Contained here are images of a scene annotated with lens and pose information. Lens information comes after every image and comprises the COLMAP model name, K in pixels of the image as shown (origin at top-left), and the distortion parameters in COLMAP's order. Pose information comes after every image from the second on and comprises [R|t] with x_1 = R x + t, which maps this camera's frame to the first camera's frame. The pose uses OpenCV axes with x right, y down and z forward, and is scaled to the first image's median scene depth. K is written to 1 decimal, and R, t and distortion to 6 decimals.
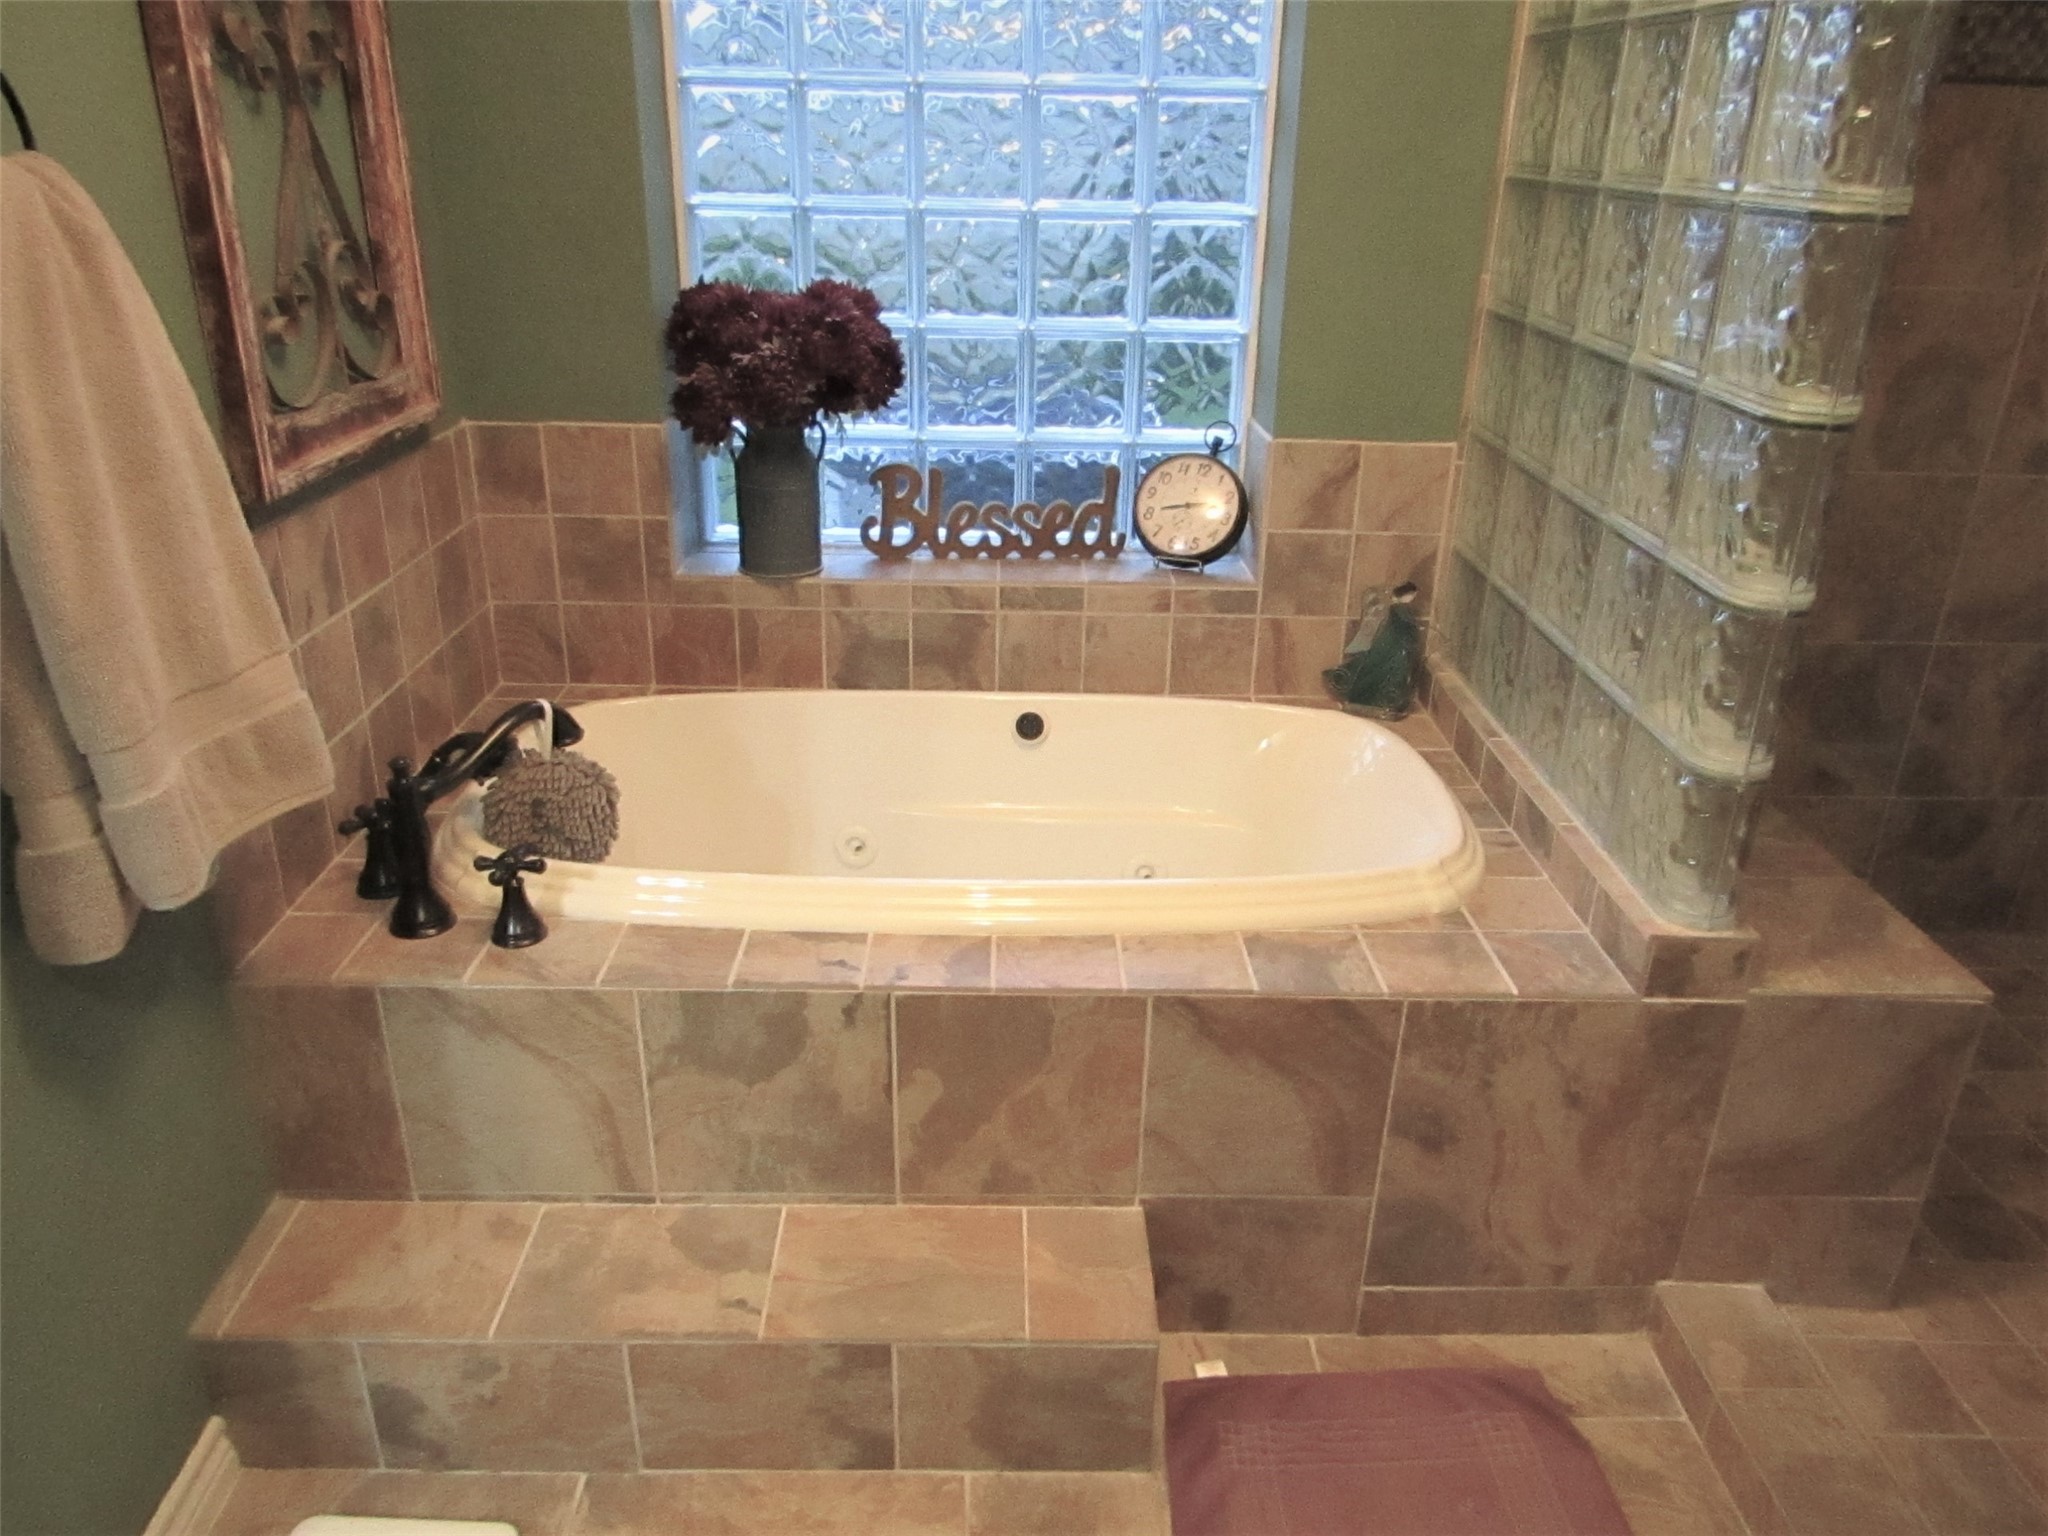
lens RADIAL K [[1451.9, 0, 1024.5], [0, 1451.9, 765.0], [0, 0, 1]] dist [-0.001356, -0.010722]
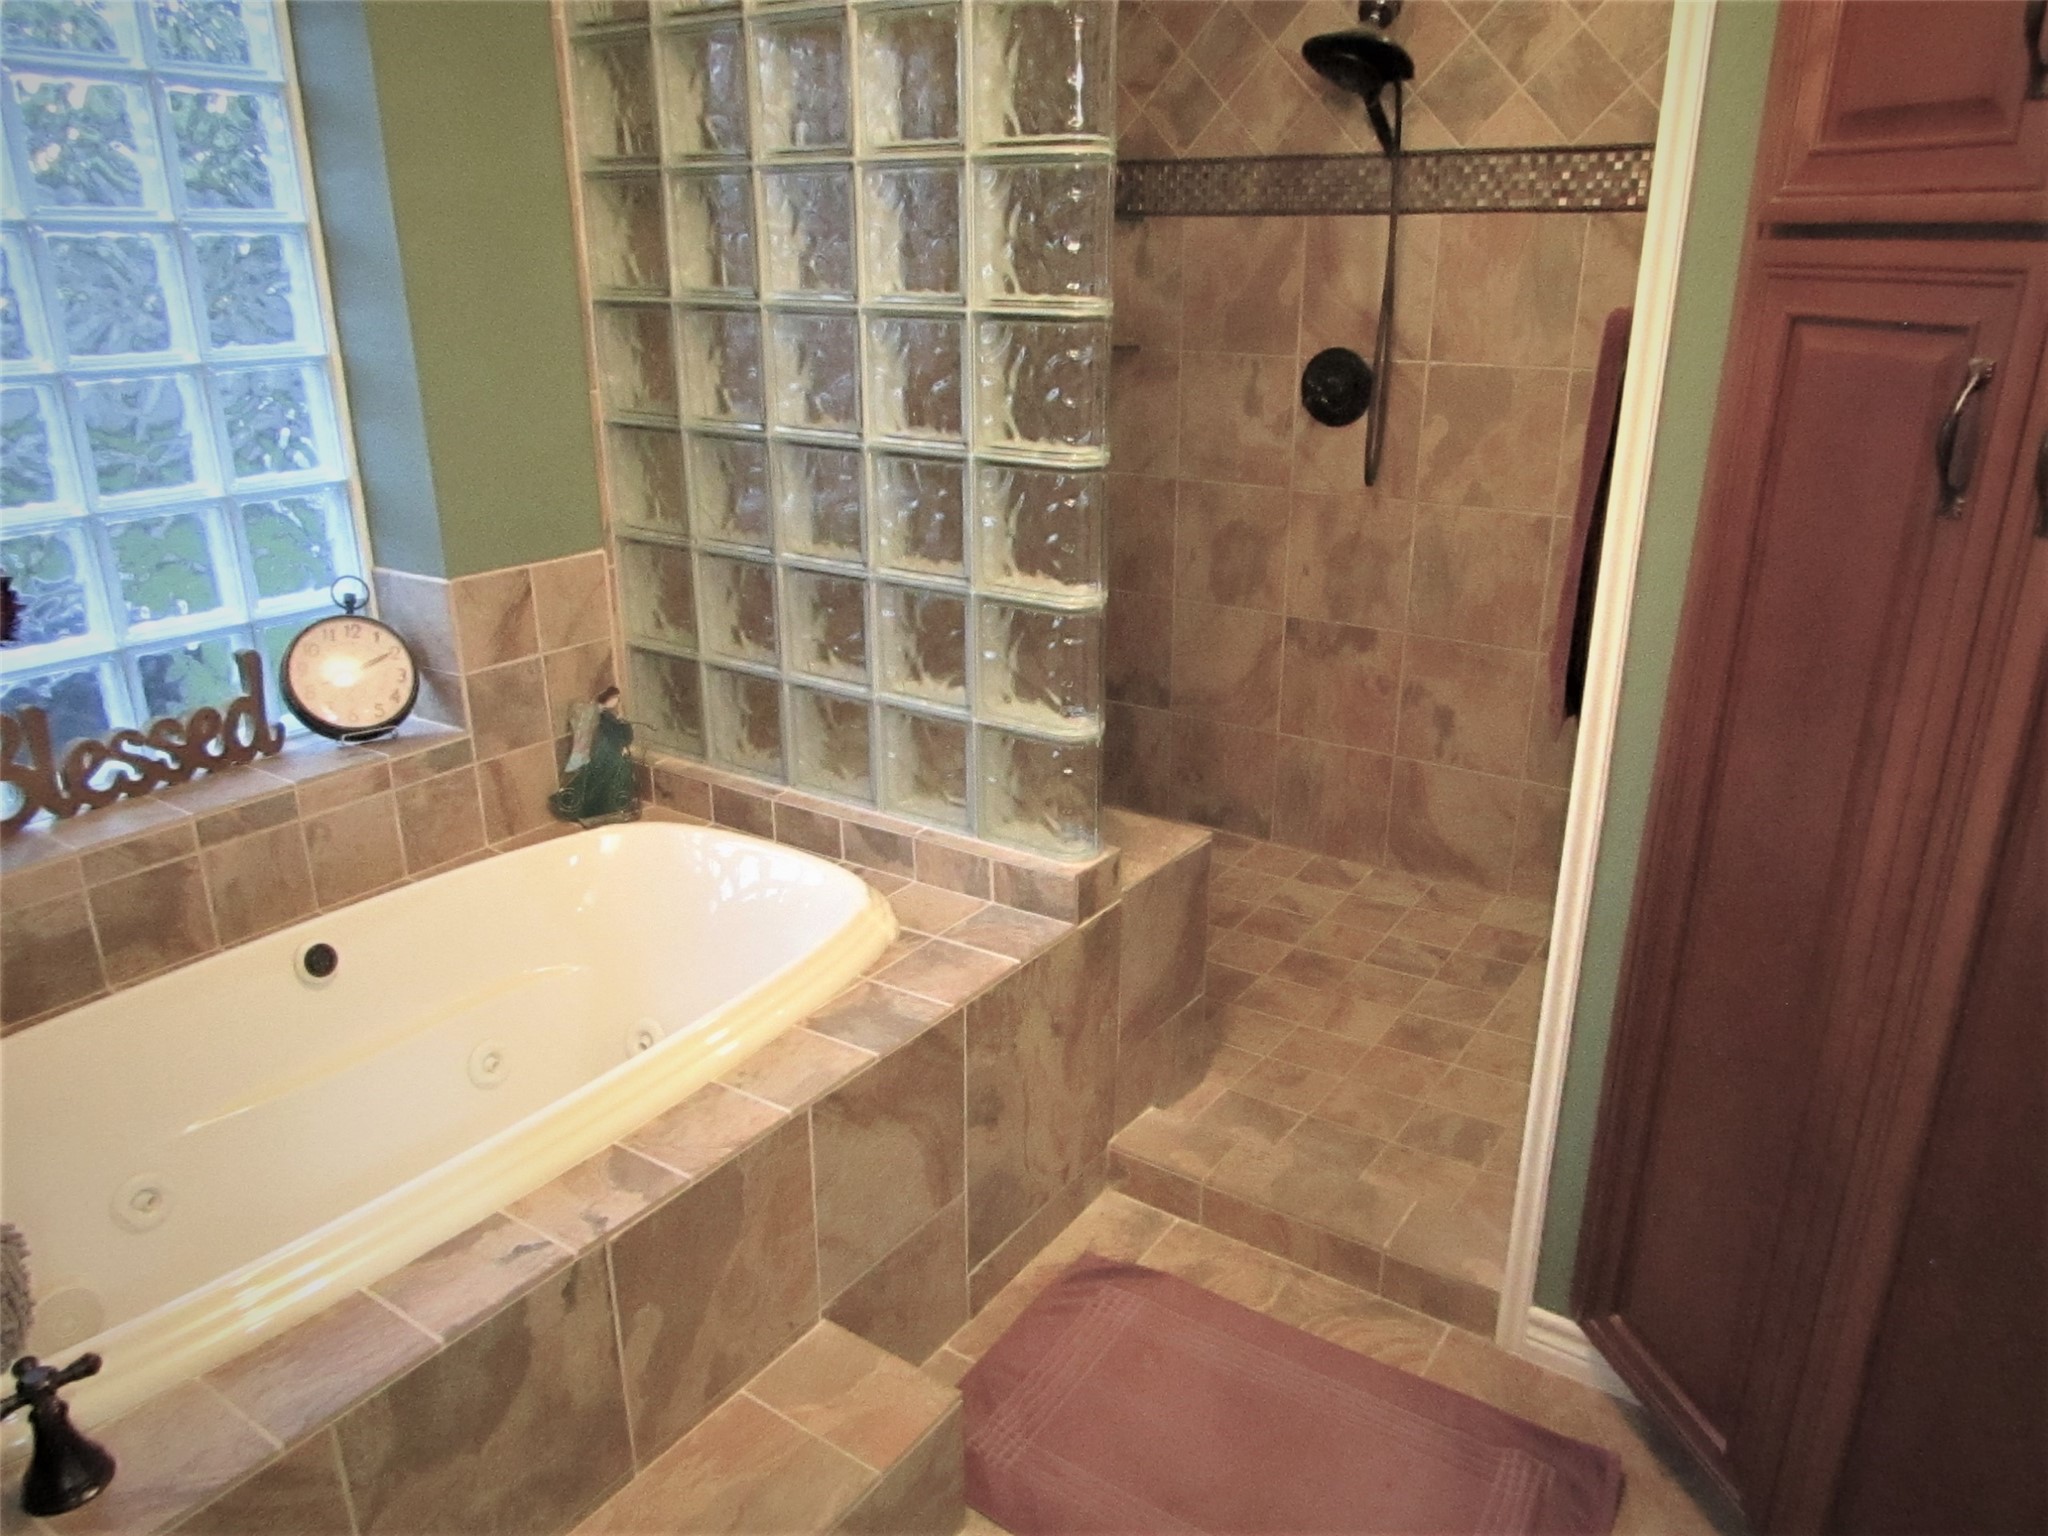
lens RADIAL K [[1451.9, 0, 1013.2], [0, 1451.9, 777.9], [0, 0, 1]] dist [-0.001356, -0.010722]
pose [[0.586202, -0.298887, 0.753016, -0.357649], [0.338622, 0.934771, 0.107421, -0.079223], [-0.736004, 0.192017, 0.649174, 0.135694]]
